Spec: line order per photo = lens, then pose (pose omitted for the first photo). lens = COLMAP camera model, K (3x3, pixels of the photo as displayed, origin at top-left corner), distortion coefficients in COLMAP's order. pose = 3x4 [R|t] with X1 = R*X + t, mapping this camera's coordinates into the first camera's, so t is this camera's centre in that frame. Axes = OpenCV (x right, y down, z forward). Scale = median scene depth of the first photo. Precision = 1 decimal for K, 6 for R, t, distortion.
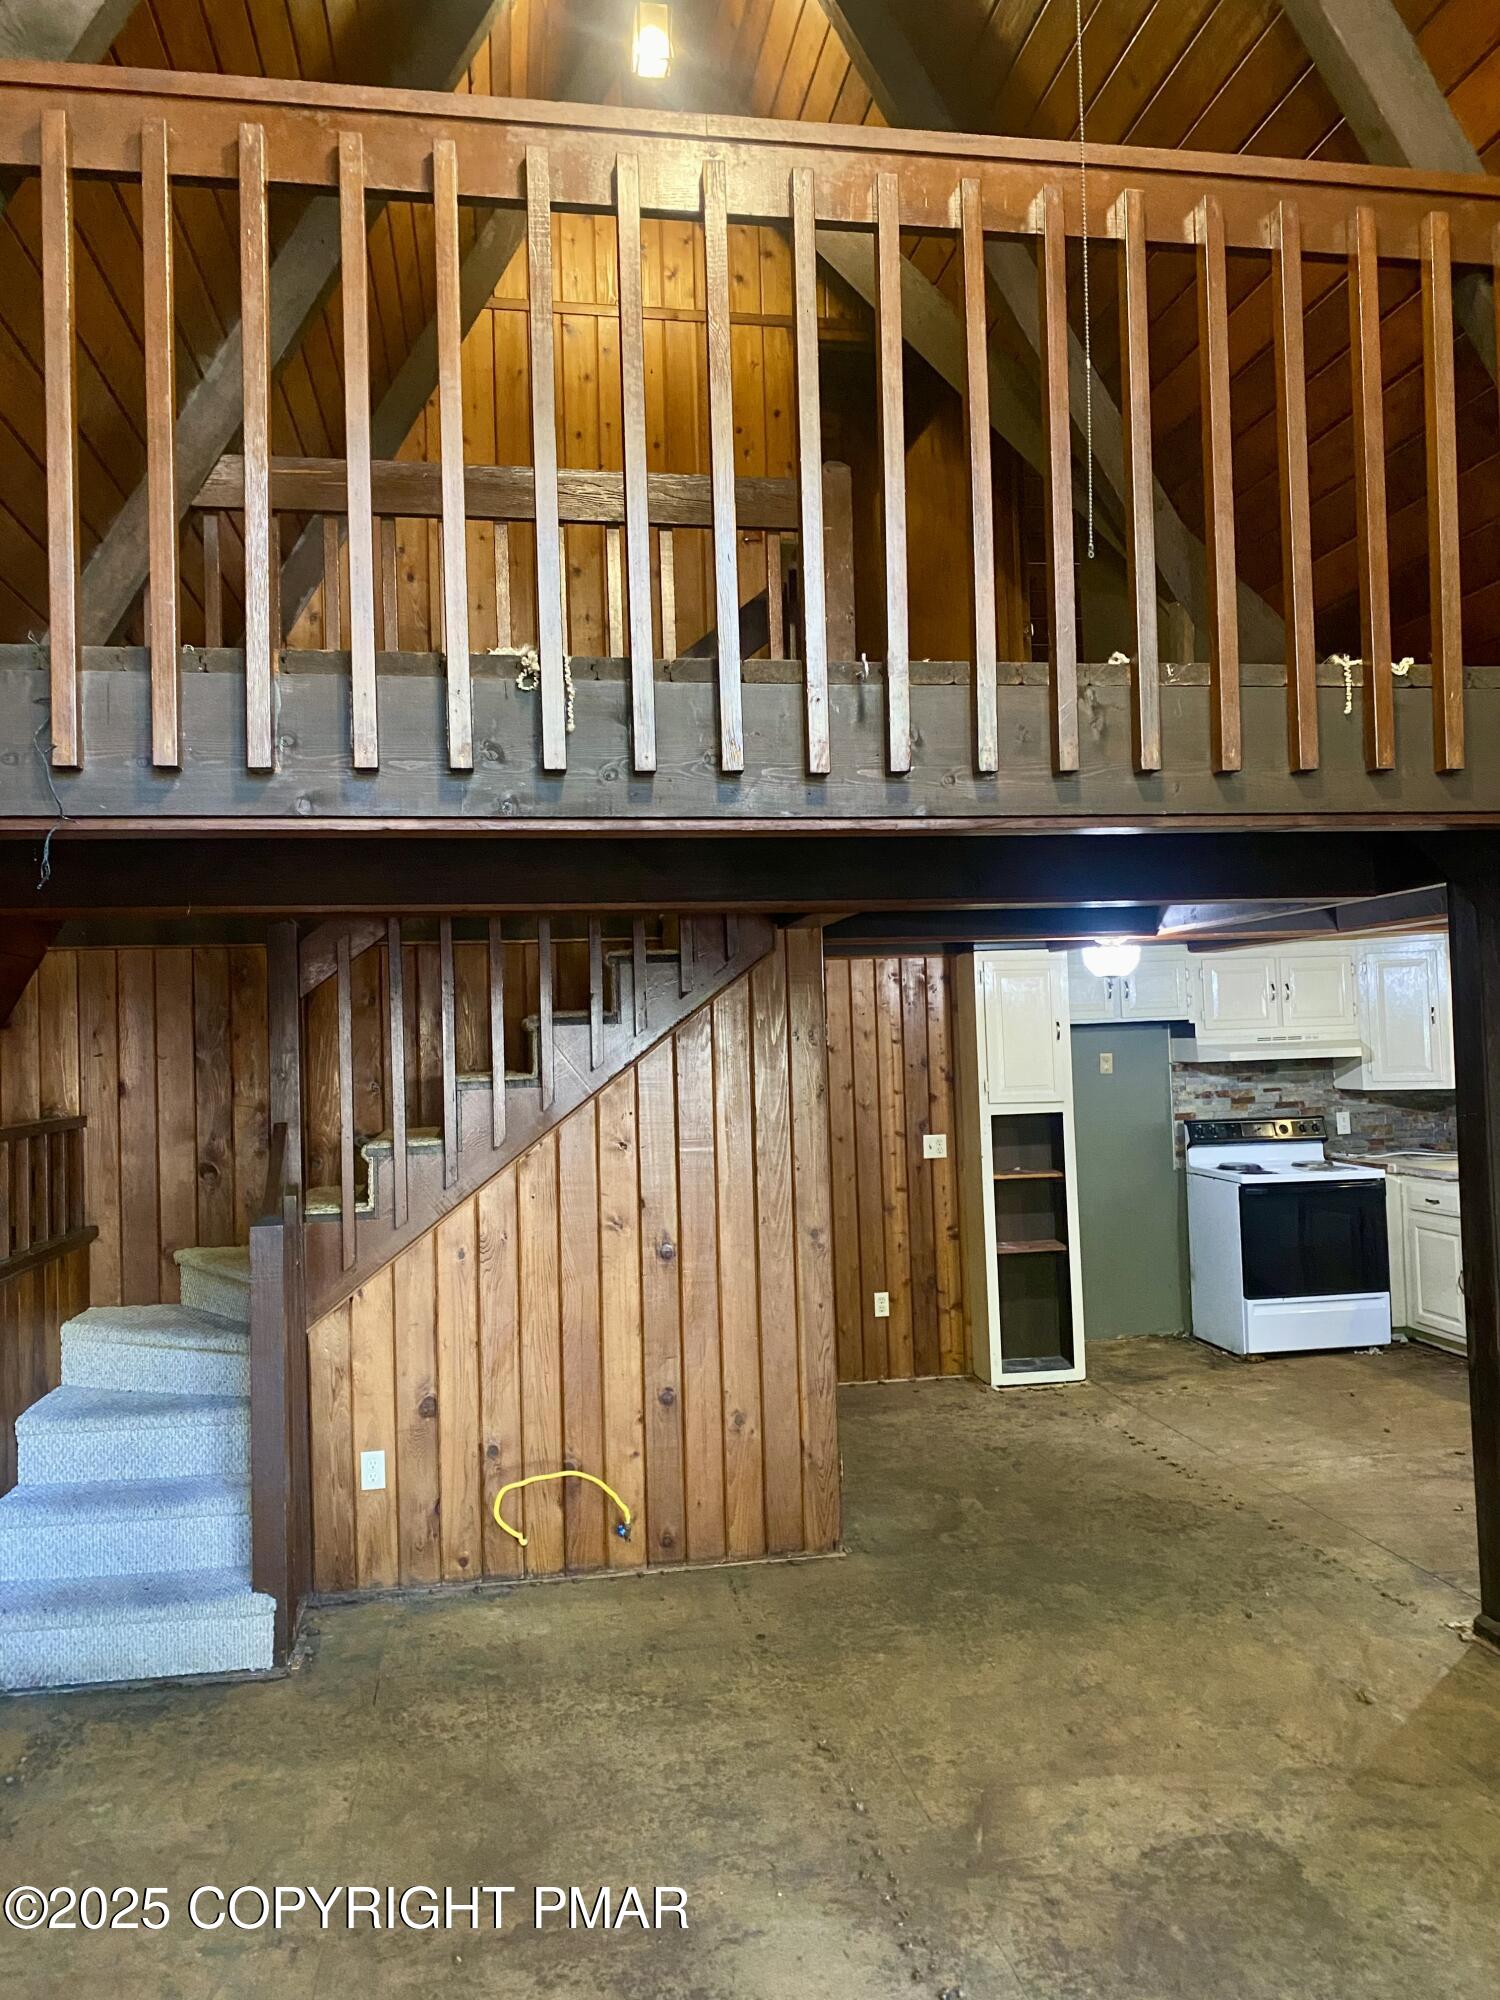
lens RADIAL K [[1526.2, 0, 734.2], [0, 1526.2, 996.5], [0, 0, 1]] dist [0.065676, -0.080232]
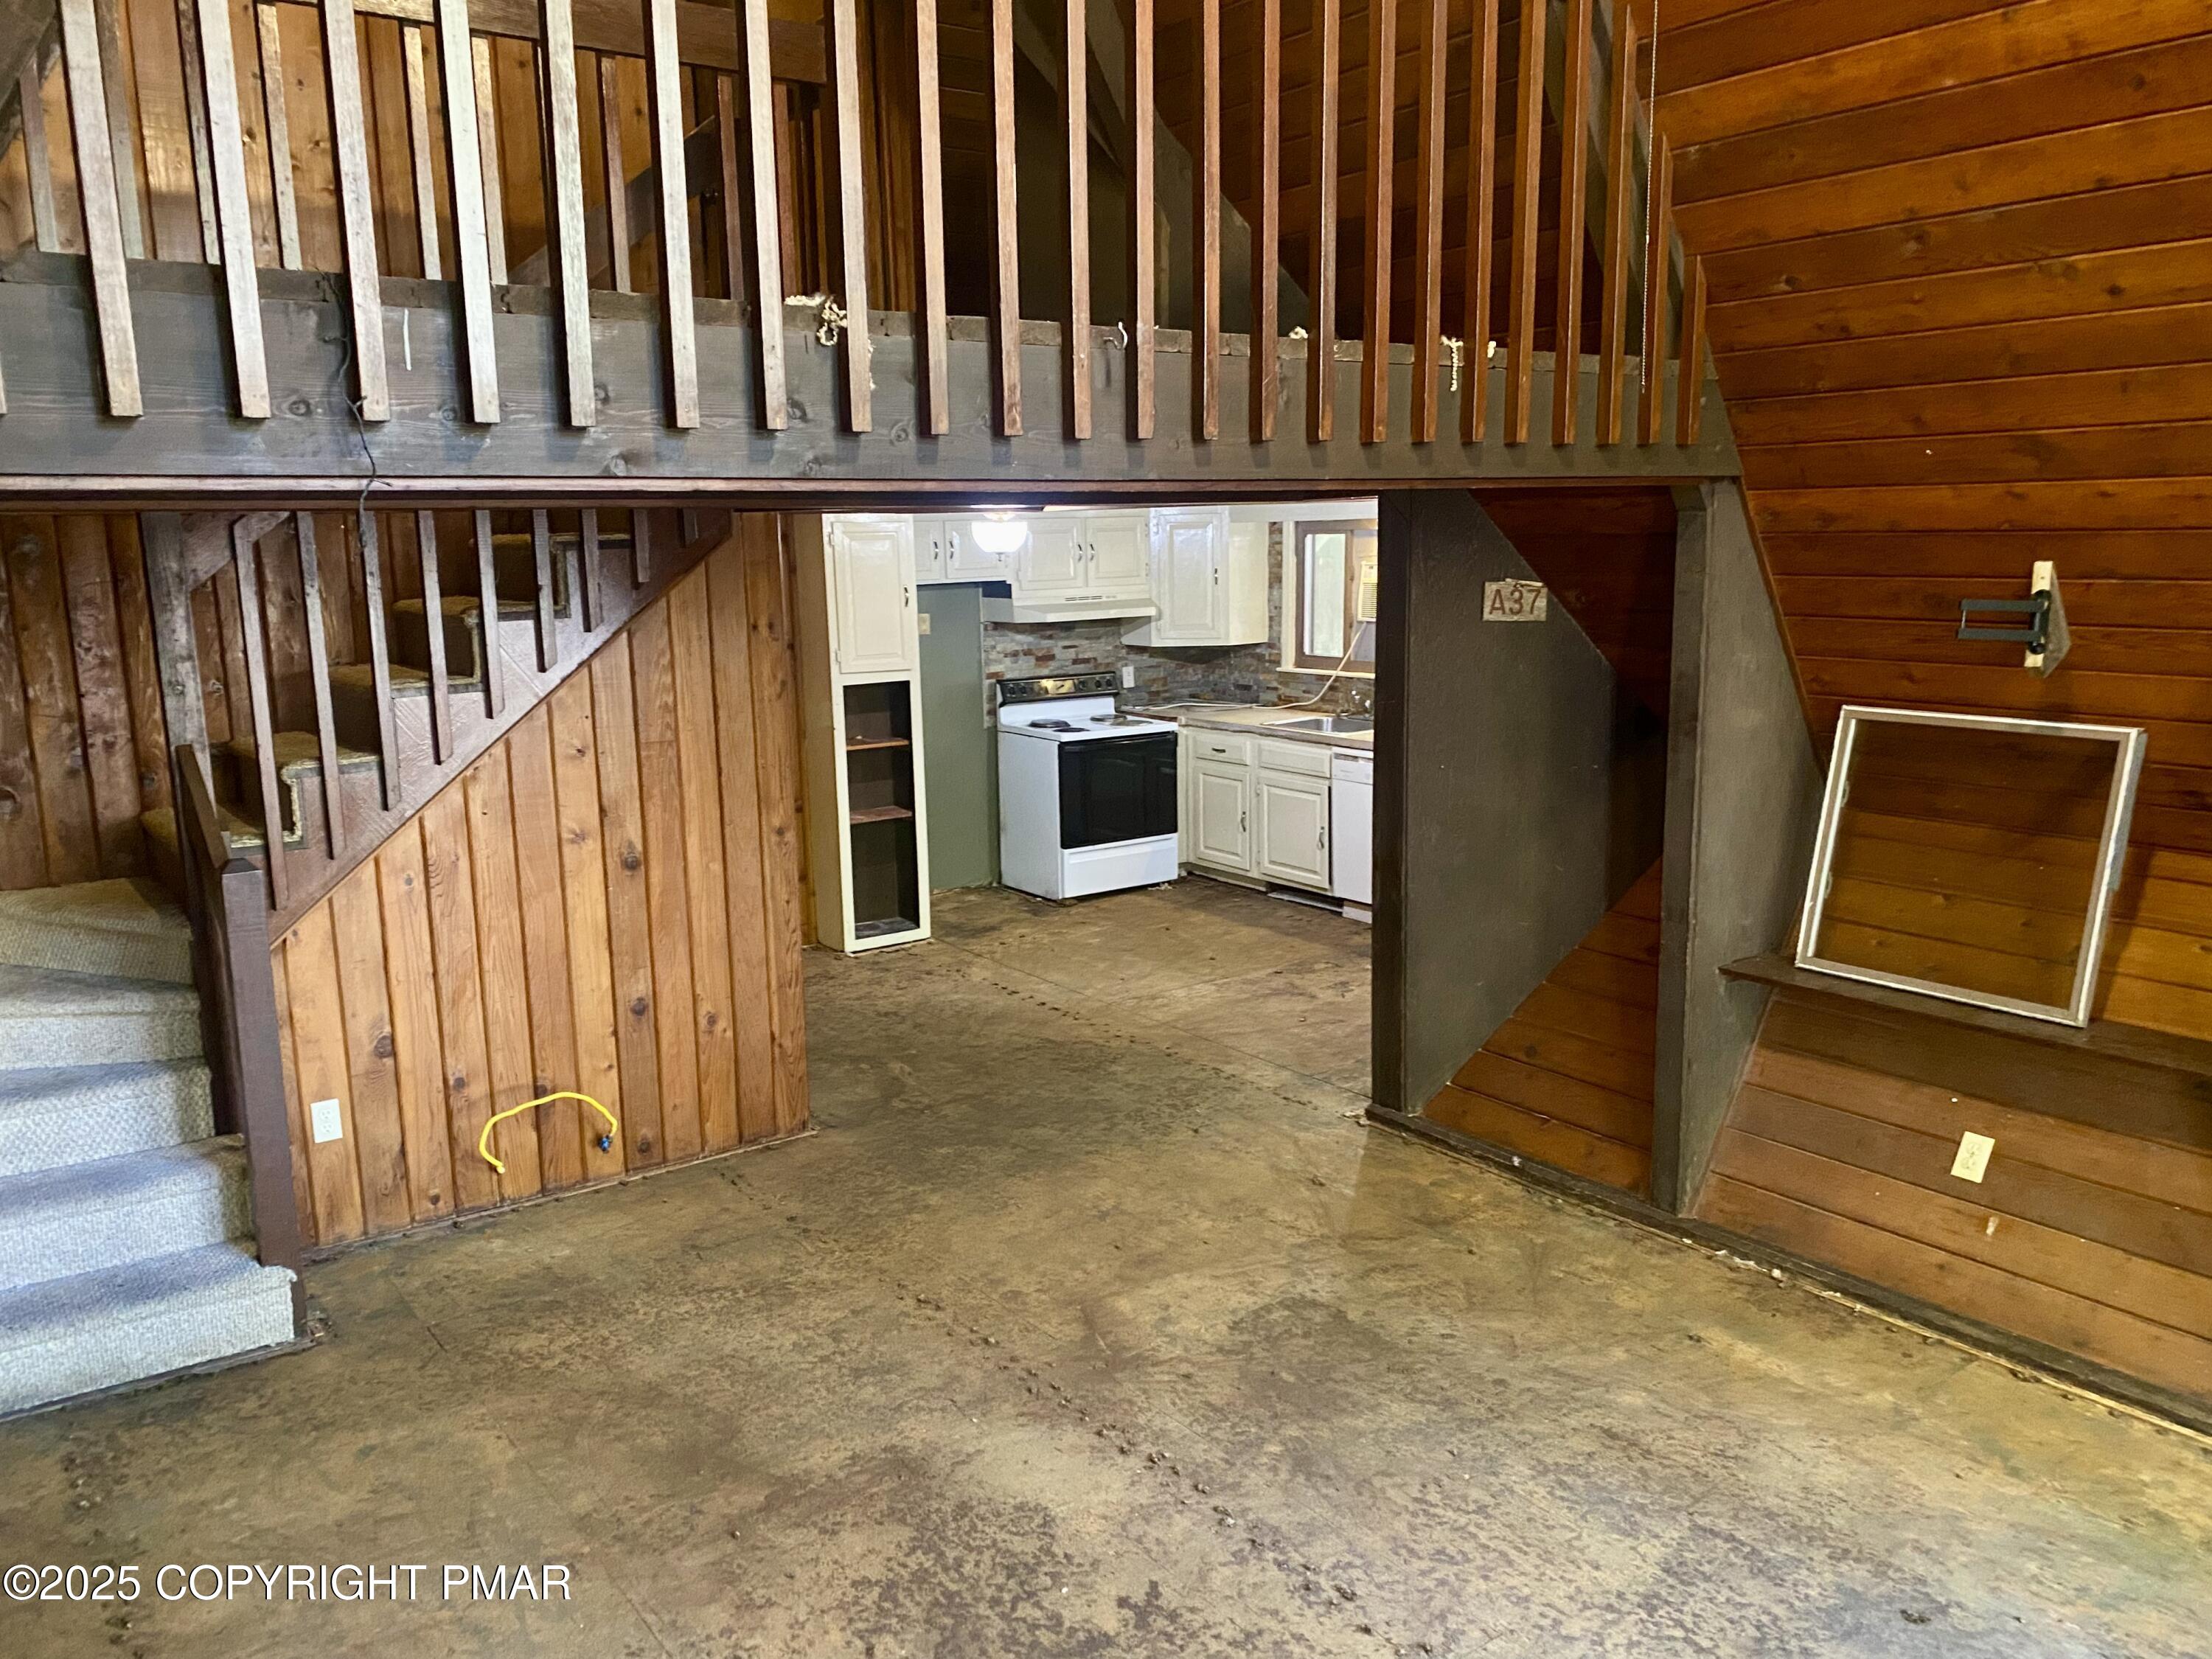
lens RADIAL K [[1688.0, 0, 1060.4], [0, 1688.0, 844.4], [0, 0, 1]] dist [0.065676, -0.080232]
pose [[0.899427, -0.070113, 0.431411, -0.258826], [-0.018314, 0.980137, 0.197474, -0.055422], [-0.436687, -0.185514, 0.880278, -0.038495]]
